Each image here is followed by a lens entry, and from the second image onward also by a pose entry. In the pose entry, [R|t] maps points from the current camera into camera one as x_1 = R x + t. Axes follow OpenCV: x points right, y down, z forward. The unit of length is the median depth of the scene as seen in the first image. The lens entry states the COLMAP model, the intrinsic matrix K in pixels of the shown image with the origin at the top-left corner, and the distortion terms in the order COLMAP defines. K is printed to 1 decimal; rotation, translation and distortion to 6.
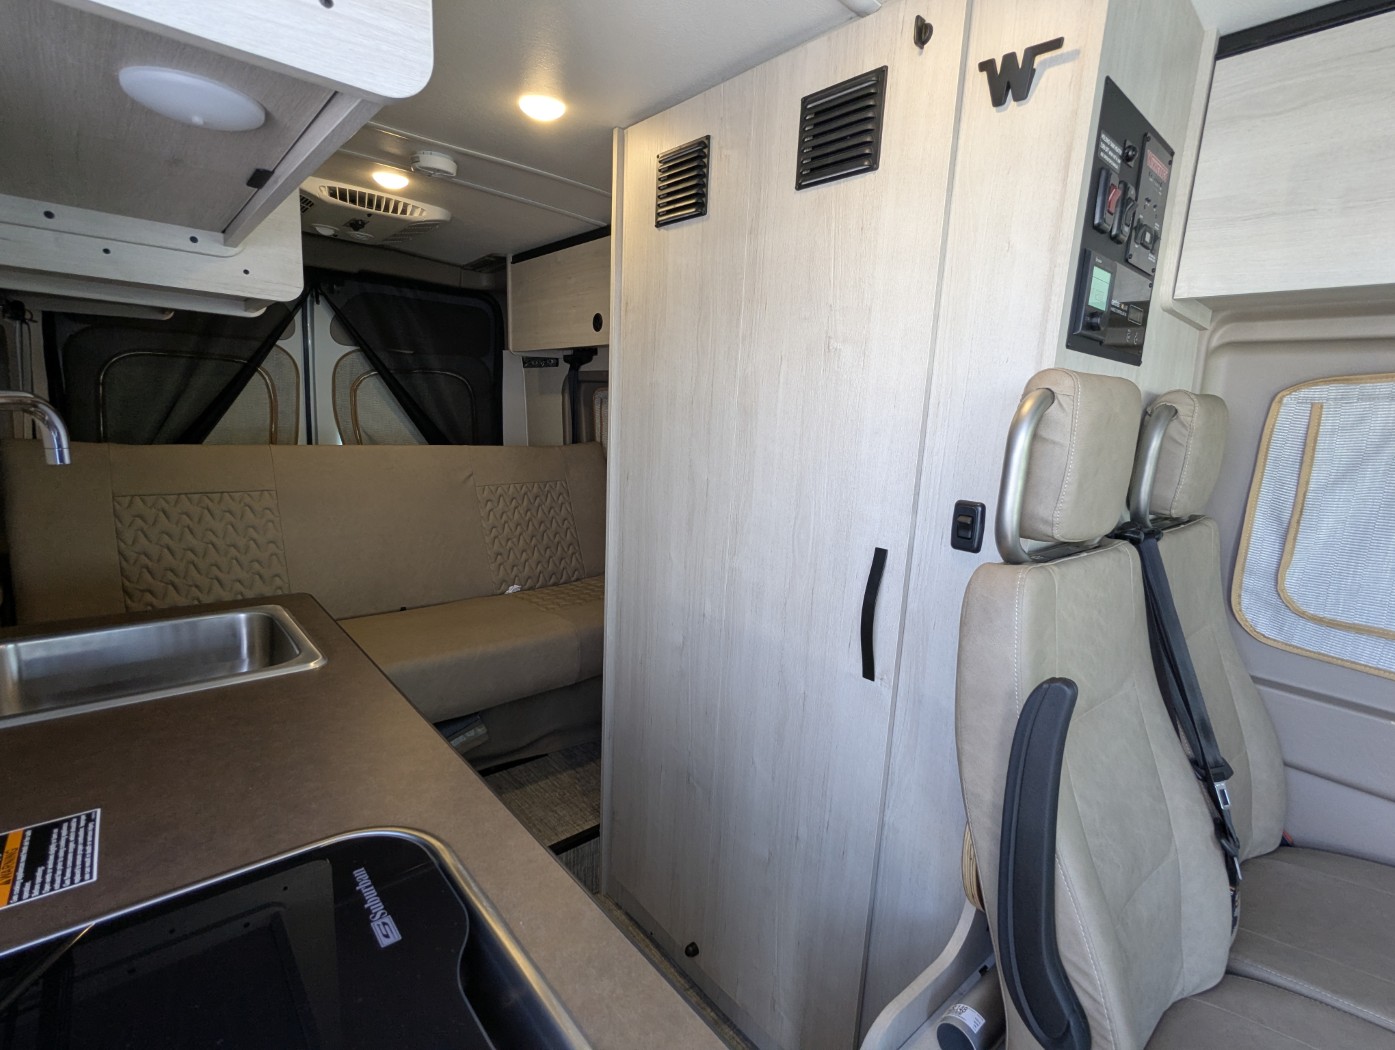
lens RADIAL K [[662.1, 0, 690.7], [0, 662.1, 529.3], [0, 0, 1]] dist [0.000170, 0.000189]
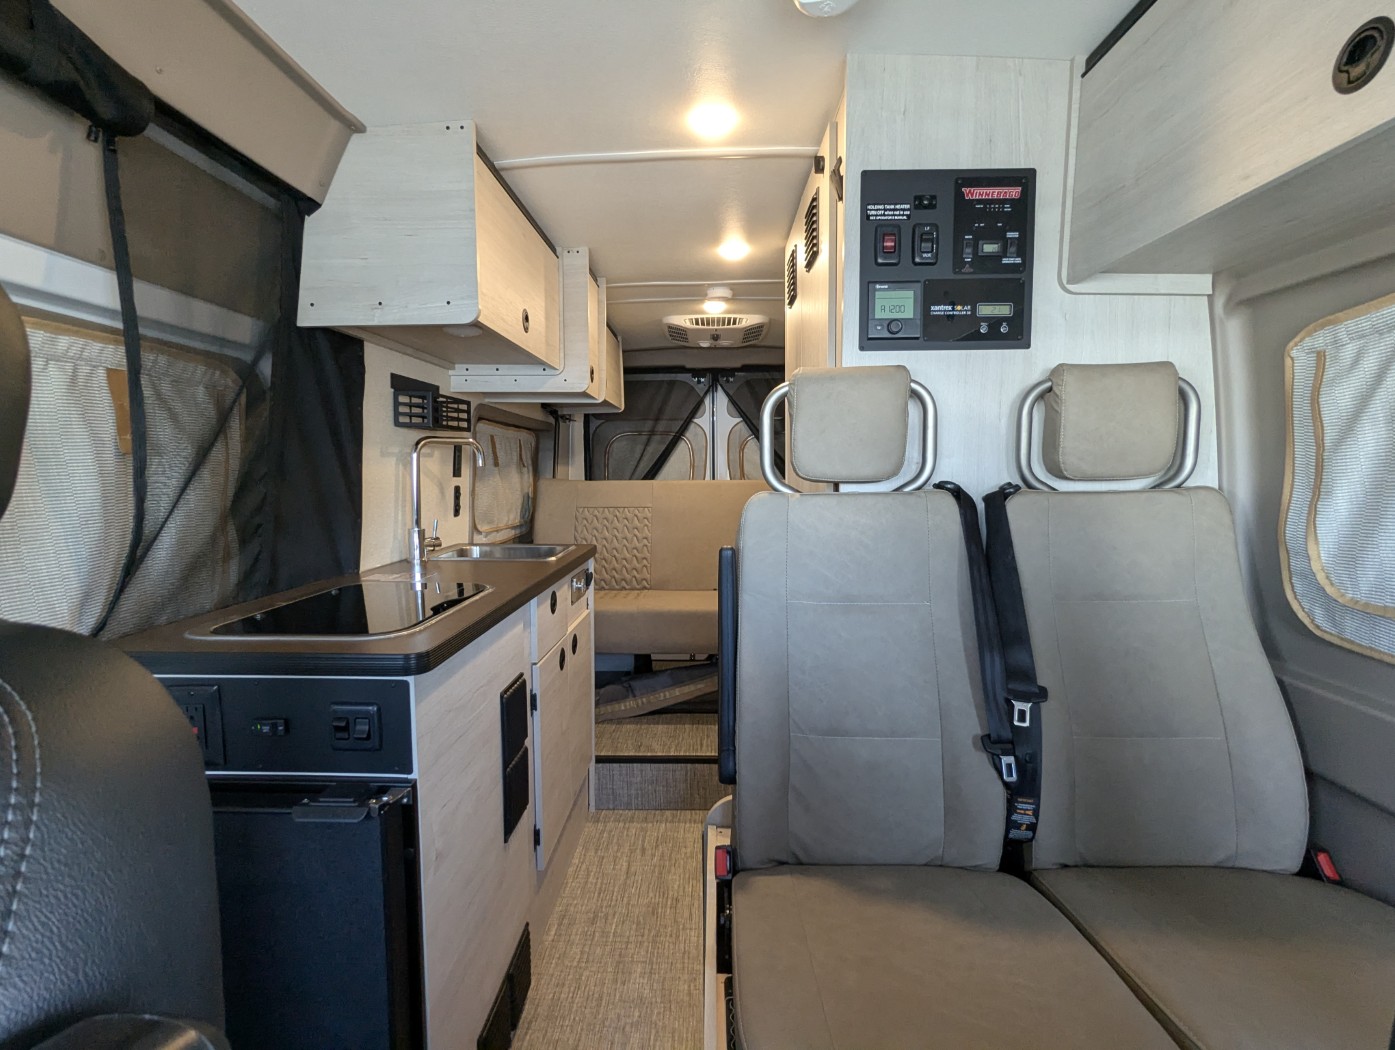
lens RADIAL K [[657.8, 0, 693.2], [0, 657.8, 528.0], [0, 0, 1]] dist [0.001171, -0.000573]
pose [[0.737750, 0.007764, -0.675030, 1.014083], [-0.078567, 0.994126, -0.074433, 0.194824], [0.670487, 0.107948, 0.734026, -0.202682]]
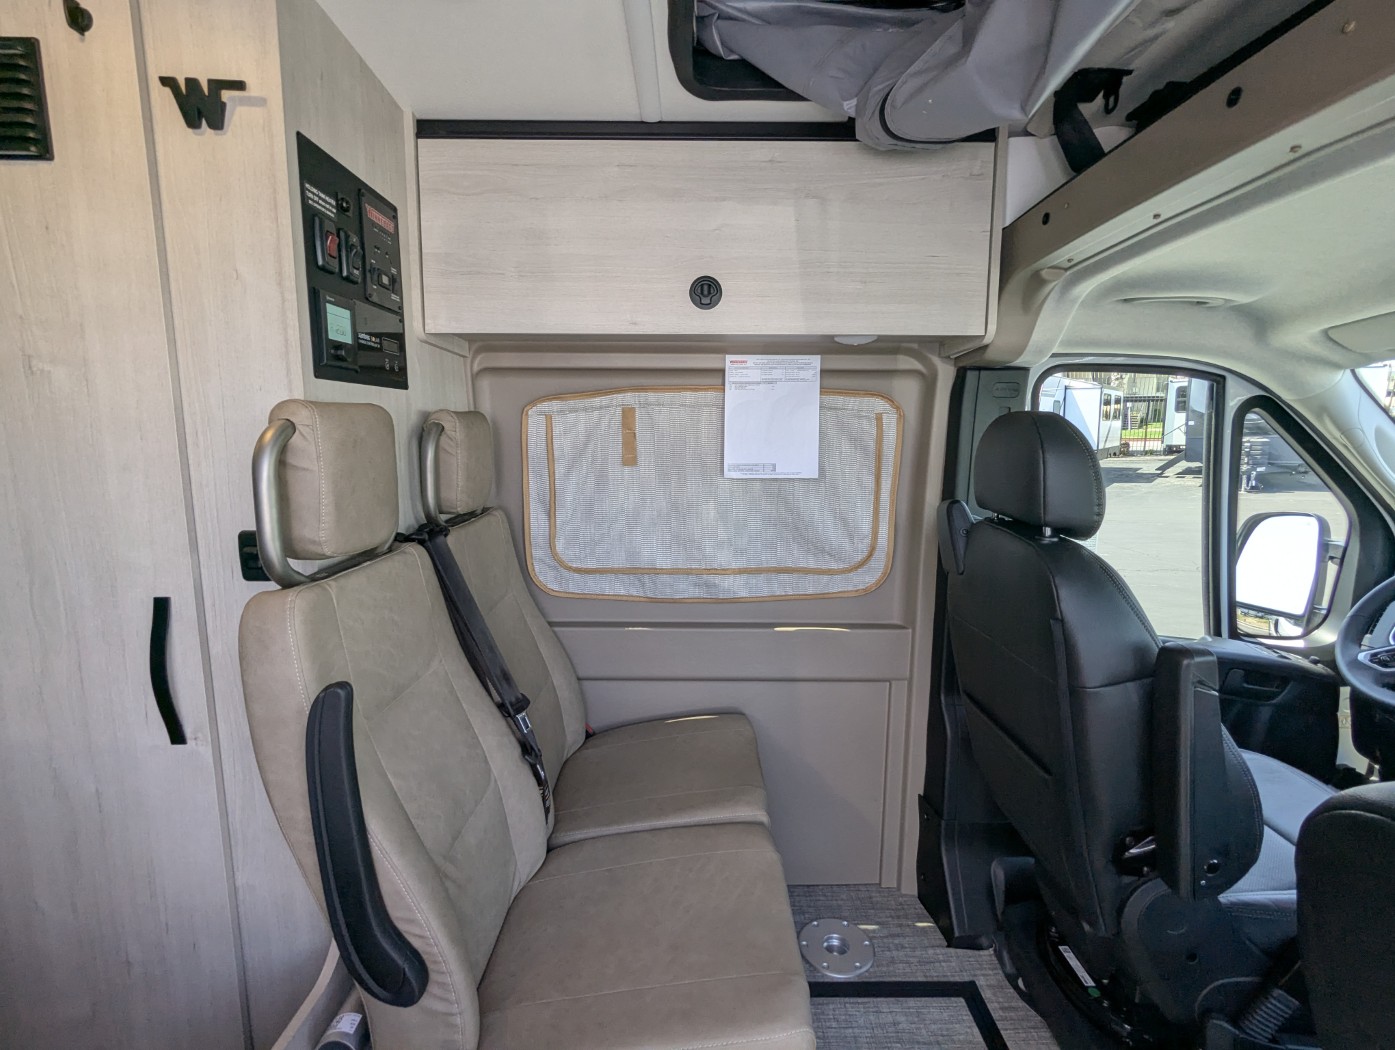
lens RADIAL K [[664.4, 0, 698.3], [0, 664.4, 528.1], [0, 0, 1]] dist [-0.000958, 0.000889]
pose [[0.647695, -0.161049, 0.744684, 0.103734], [0.166907, 0.983655, 0.067561, -0.002238], [-0.743393, 0.080534, 0.663989, -0.130298]]
